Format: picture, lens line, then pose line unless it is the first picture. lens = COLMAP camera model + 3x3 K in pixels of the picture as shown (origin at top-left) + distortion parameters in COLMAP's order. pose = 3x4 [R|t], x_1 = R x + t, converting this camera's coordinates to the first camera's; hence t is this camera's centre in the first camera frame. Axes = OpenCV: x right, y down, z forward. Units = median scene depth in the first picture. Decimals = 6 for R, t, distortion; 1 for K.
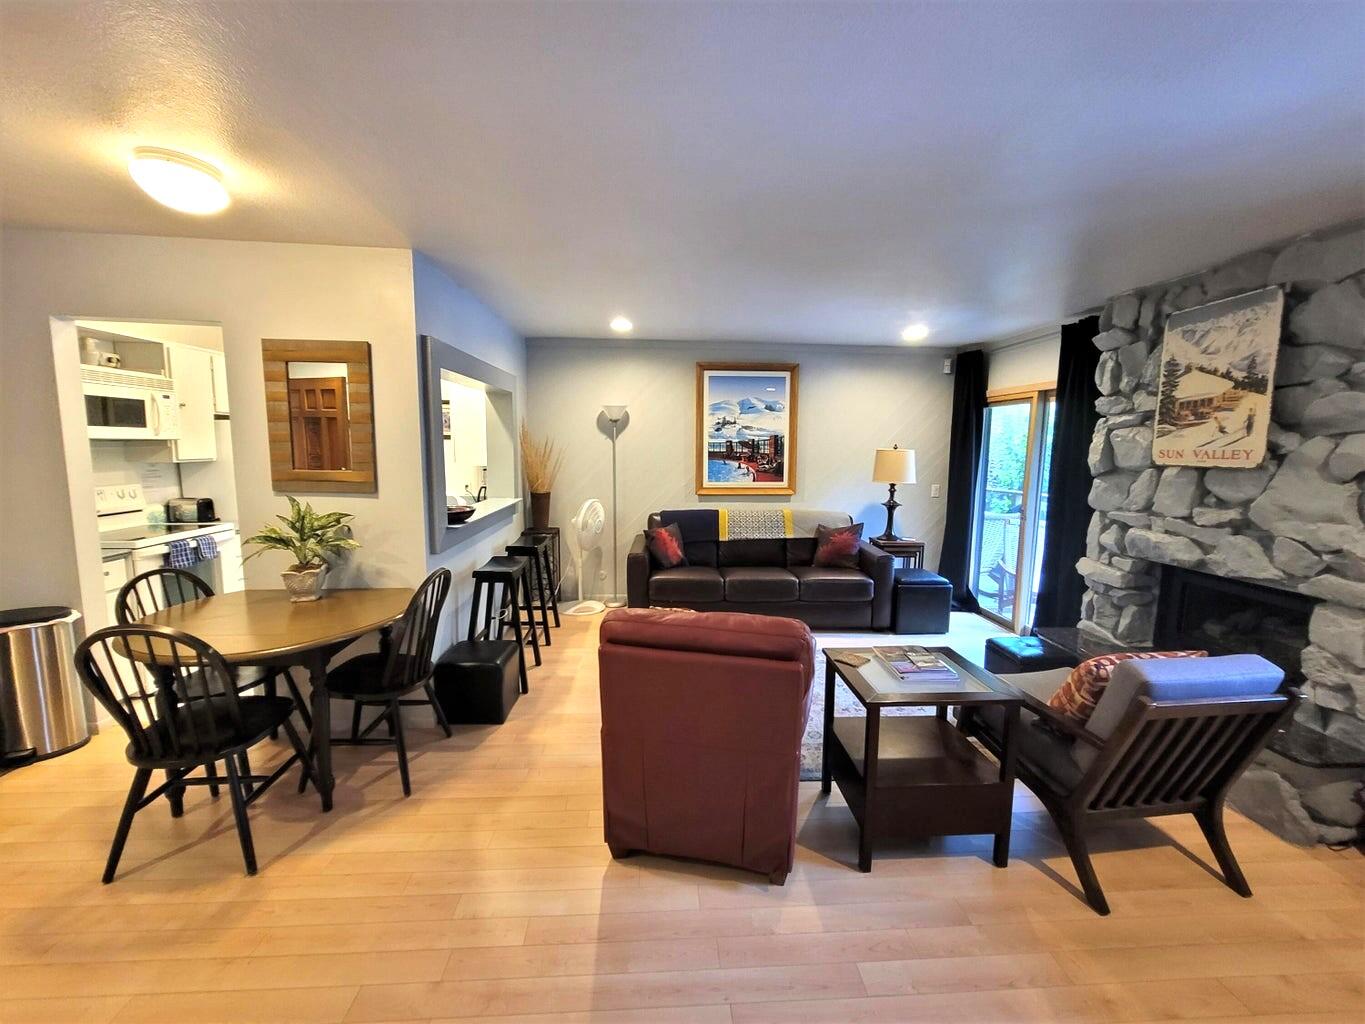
lens RADIAL K [[558.2, 0, 685.3], [0, 558.2, 507.9], [0, 0, 1]] dist [-0.003326, -0.000202]
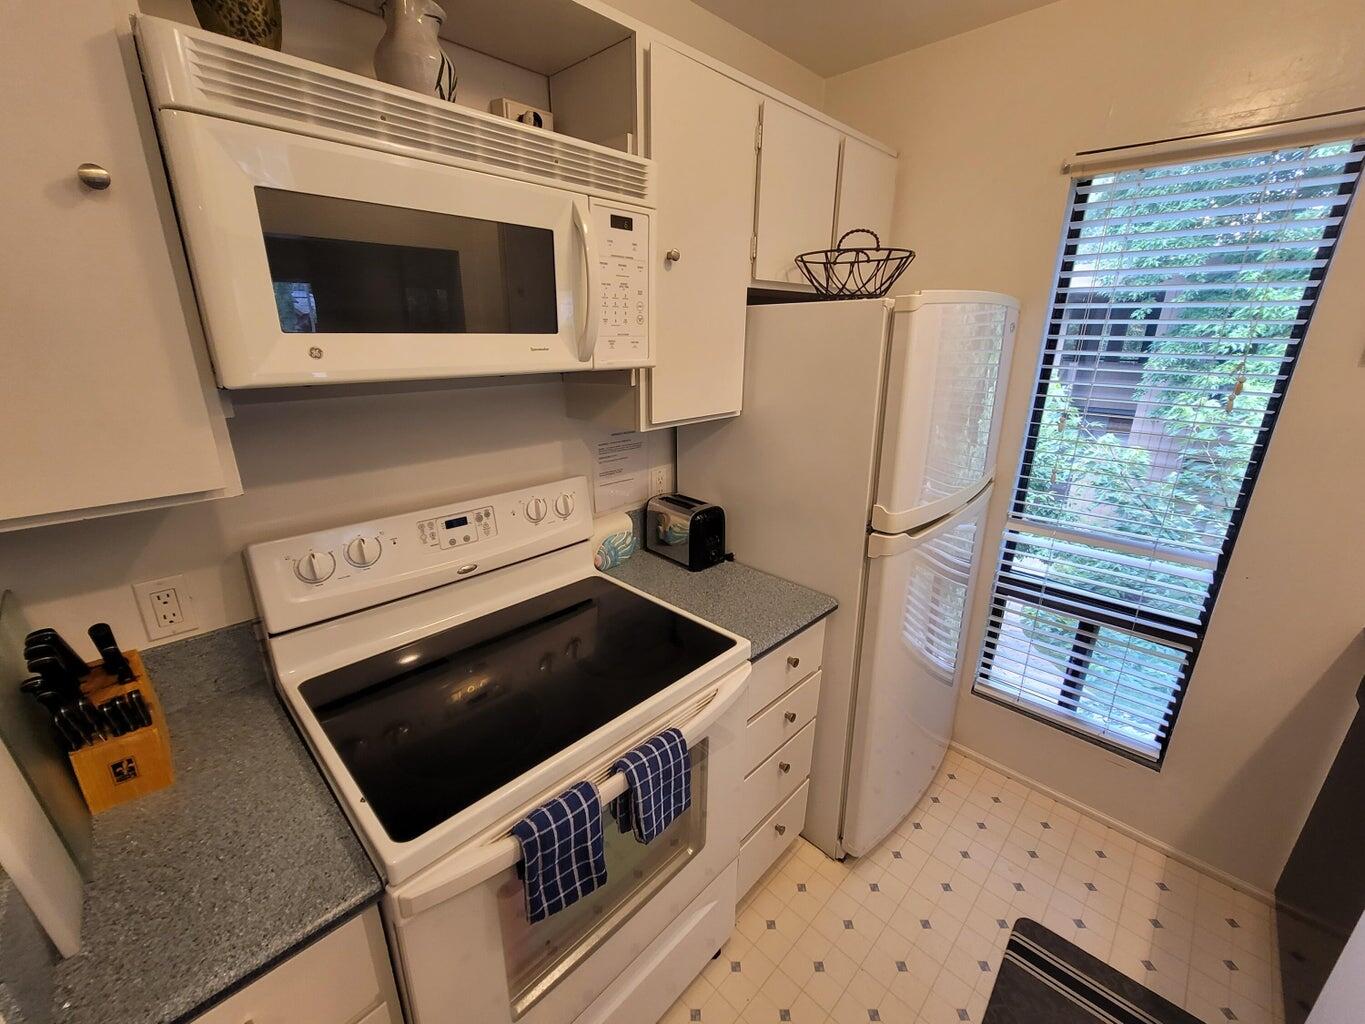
lens RADIAL K [[558.2, 0, 685.3], [0, 558.2, 507.9], [0, 0, 1]] dist [-0.003326, -0.000202]
pose [[0.672545, 0.221105, -0.706255, -0.694582], [-0.087387, 0.971376, 0.220889, -0.125387], [0.734879, -0.086840, 0.672615, 0.845130]]
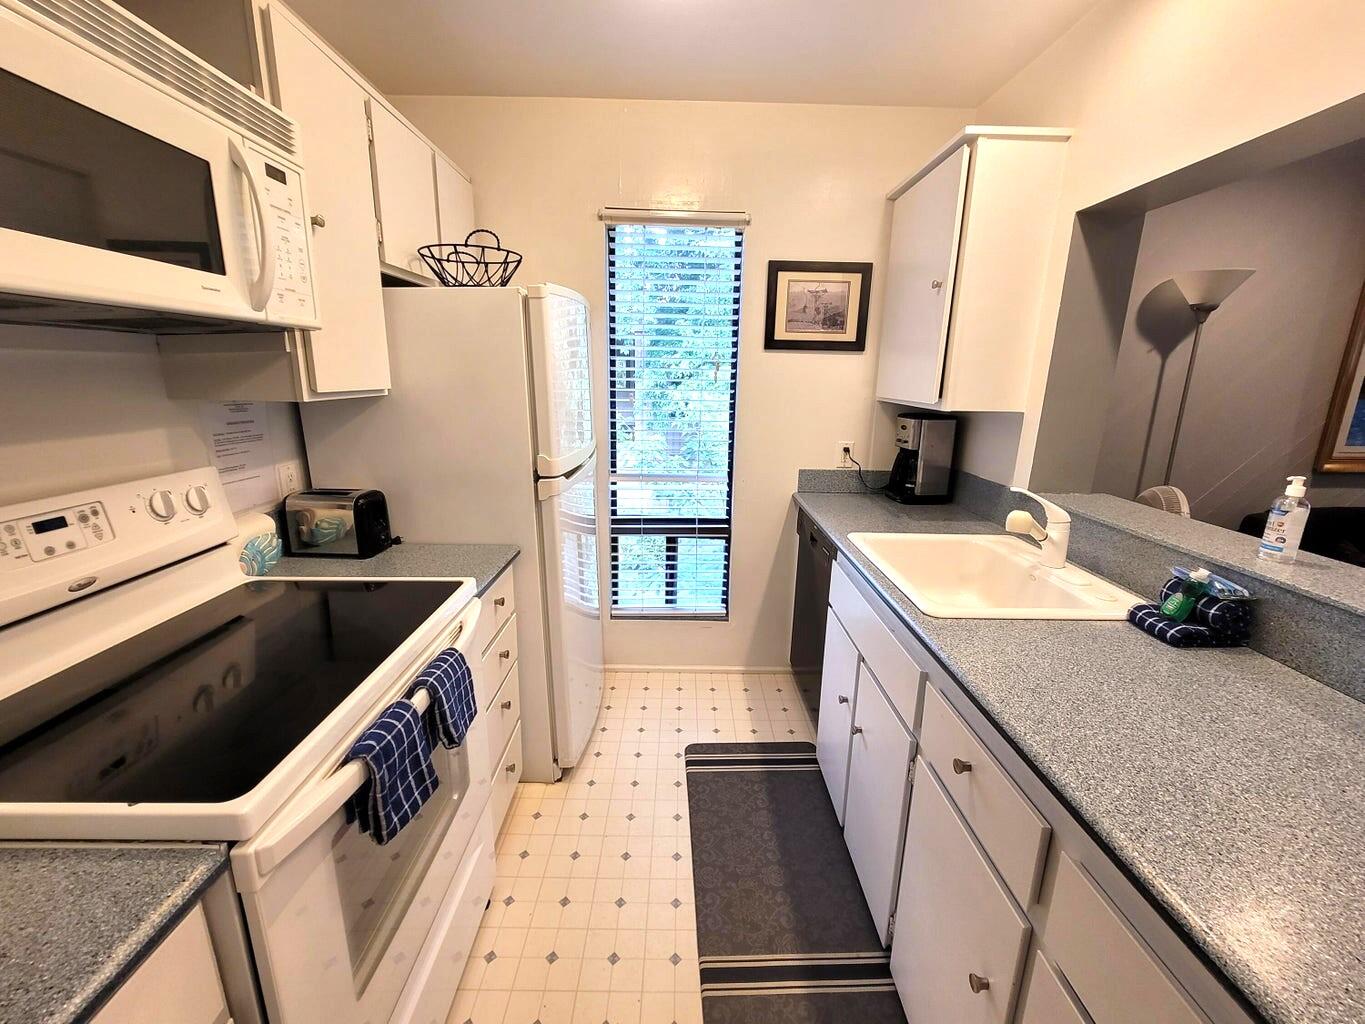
lens RADIAL K [[558.2, 0, 685.3], [0, 558.2, 507.9], [0, 0, 1]] dist [-0.003326, -0.000202]
pose [[0.998584, 0.016427, -0.050607, -0.730939], [-0.010295, 0.992825, 0.119132, -0.065877], [0.052201, -0.118442, 0.991588, 0.731413]]
